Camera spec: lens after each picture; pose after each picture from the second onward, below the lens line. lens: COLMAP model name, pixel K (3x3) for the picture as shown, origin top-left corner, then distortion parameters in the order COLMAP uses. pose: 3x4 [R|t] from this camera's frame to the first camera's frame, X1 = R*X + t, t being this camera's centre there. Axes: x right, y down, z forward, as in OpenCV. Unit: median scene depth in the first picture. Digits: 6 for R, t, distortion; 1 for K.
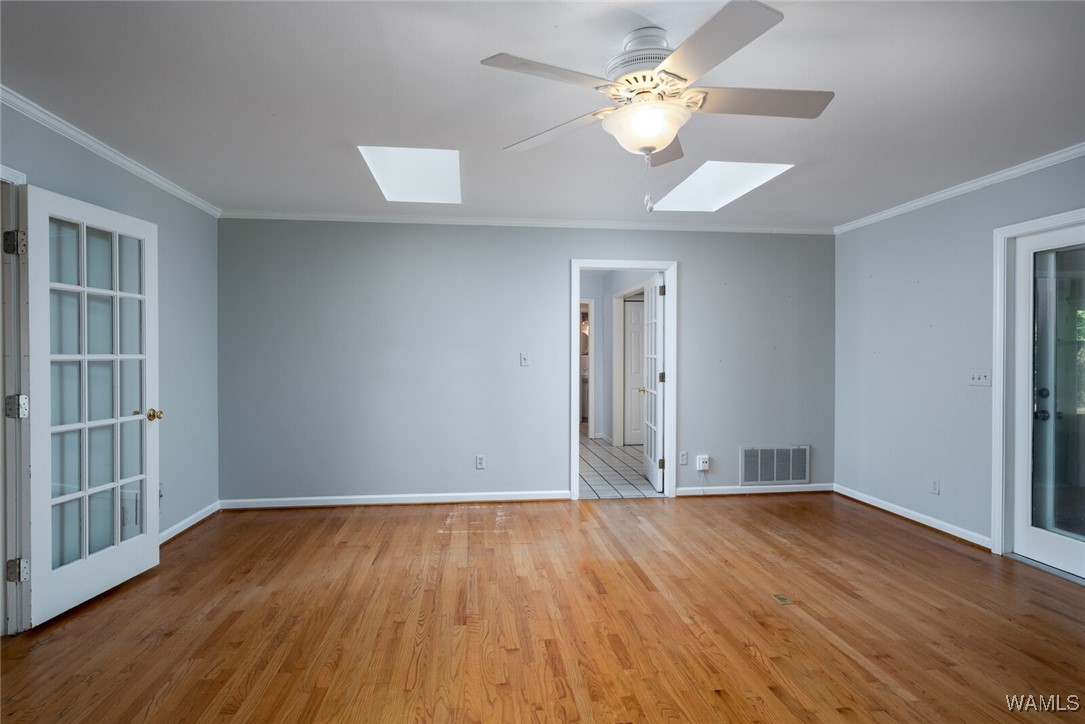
lens RADIAL K [[575.9, 0, 543.0], [0, 575.9, 360.5], [0, 0, 1]] dist [0.001428, 0.001998]
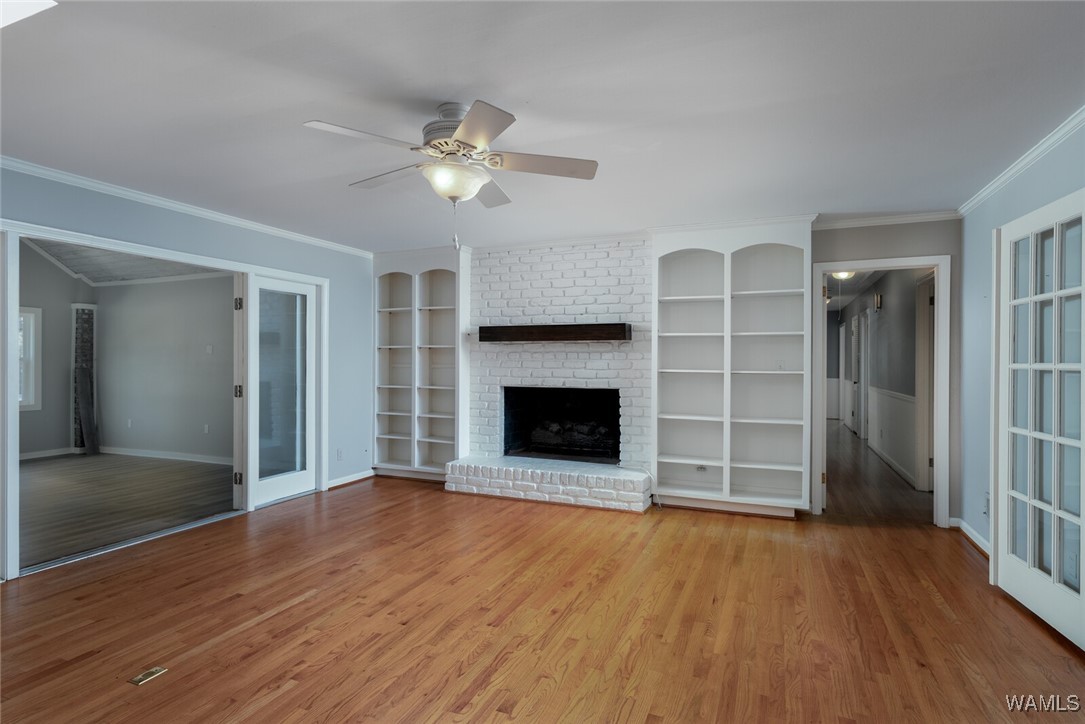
lens RADIAL K [[554.6, 0, 549.9], [0, 554.6, 361.2], [0, 0, 1]] dist [0.001888, 0.001379]
pose [[-0.870013, -0.005040, 0.493003, -0.397704], [0.000262, 0.999943, 0.010685, -0.015663], [-0.493028, 0.009425, -0.869962, 1.301290]]
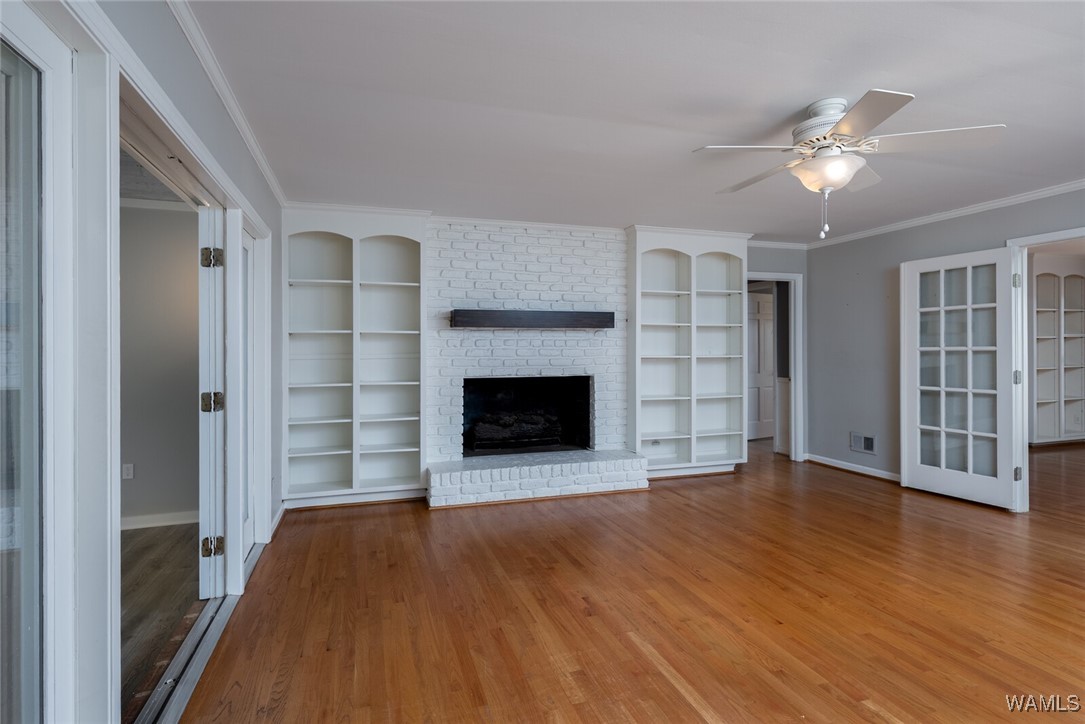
lens RADIAL K [[554.6, 0, 543.3], [0, 554.6, 345.7], [0, 0, 1]] dist [0.001888, 0.001379]
pose [[-0.981822, 0.002119, -0.189792, 0.695289], [0.001208, 0.999987, 0.004919, -0.014644], [0.189800, 0.004601, -0.981812, 1.405063]]
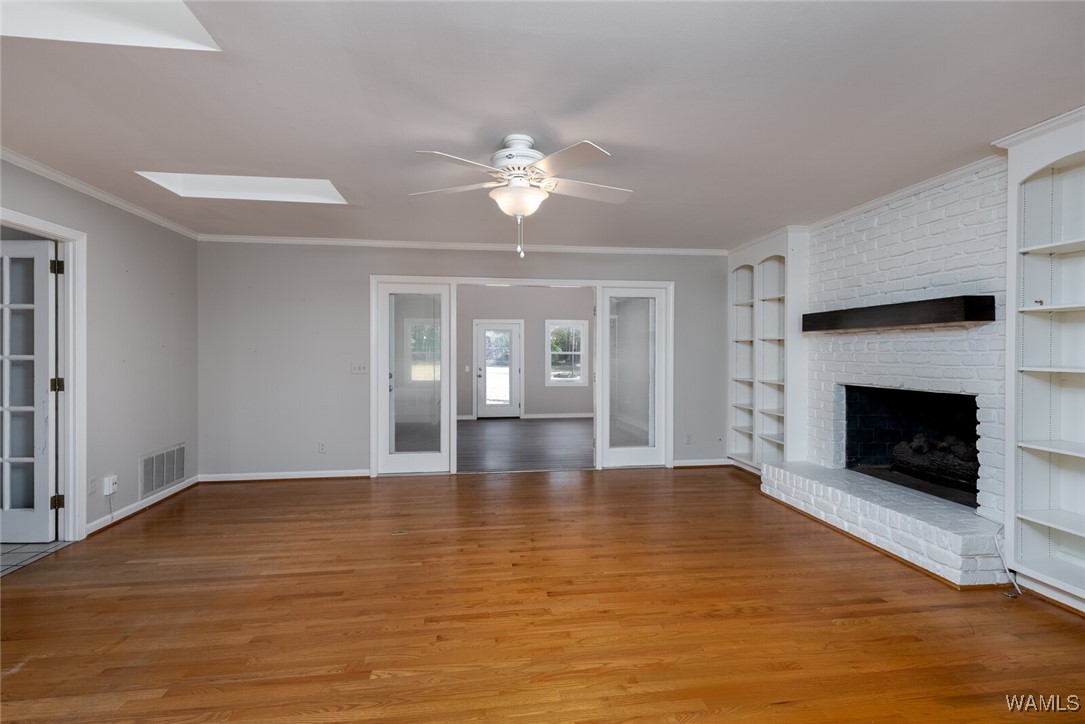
lens RADIAL K [[519.4, 0, 537.7], [0, 519.4, 361.2], [0, 0, 1]] dist [0.002453, -0.000412]
pose [[-0.010442, -0.015885, 0.999819, -0.765505], [0.010581, 0.999816, 0.015995, -0.007717], [-0.999889, 0.010746, -0.010272, 0.643365]]
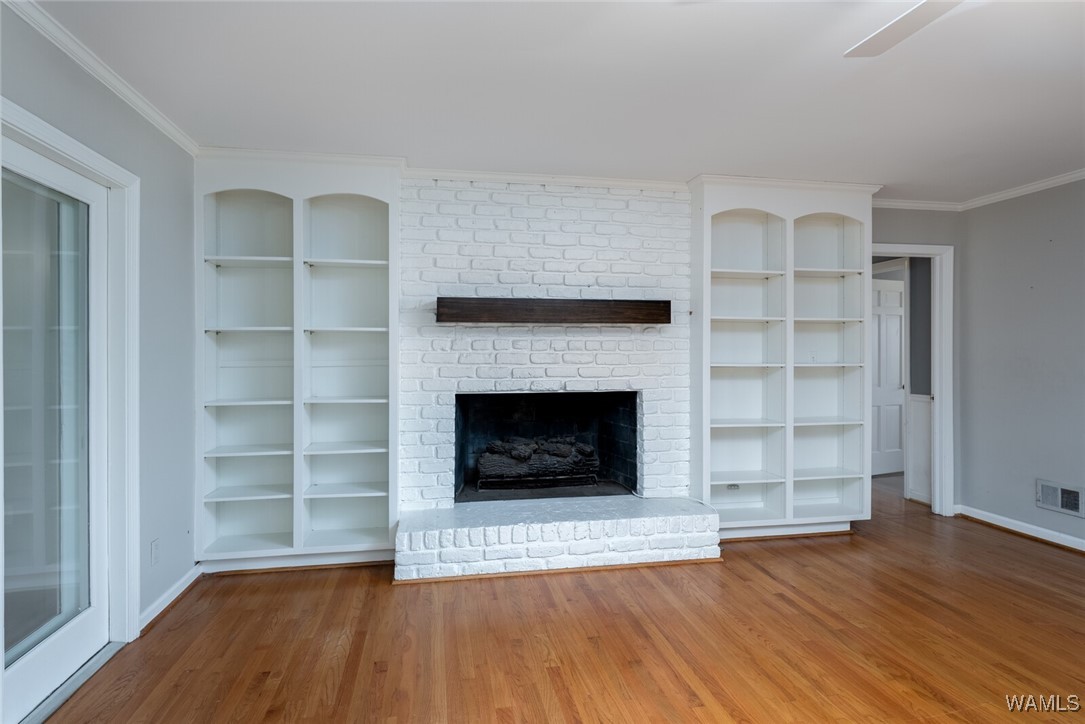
lens RADIAL K [[575.9, 0, 541.7], [0, 575.9, 353.7], [0, 0, 1]] dist [0.001428, 0.001998]
pose [[-0.998214, 0.001194, -0.059735, 0.515203], [0.000563, 0.999944, 0.010566, -0.009346], [0.059744, 0.010513, -0.998158, 1.004483]]
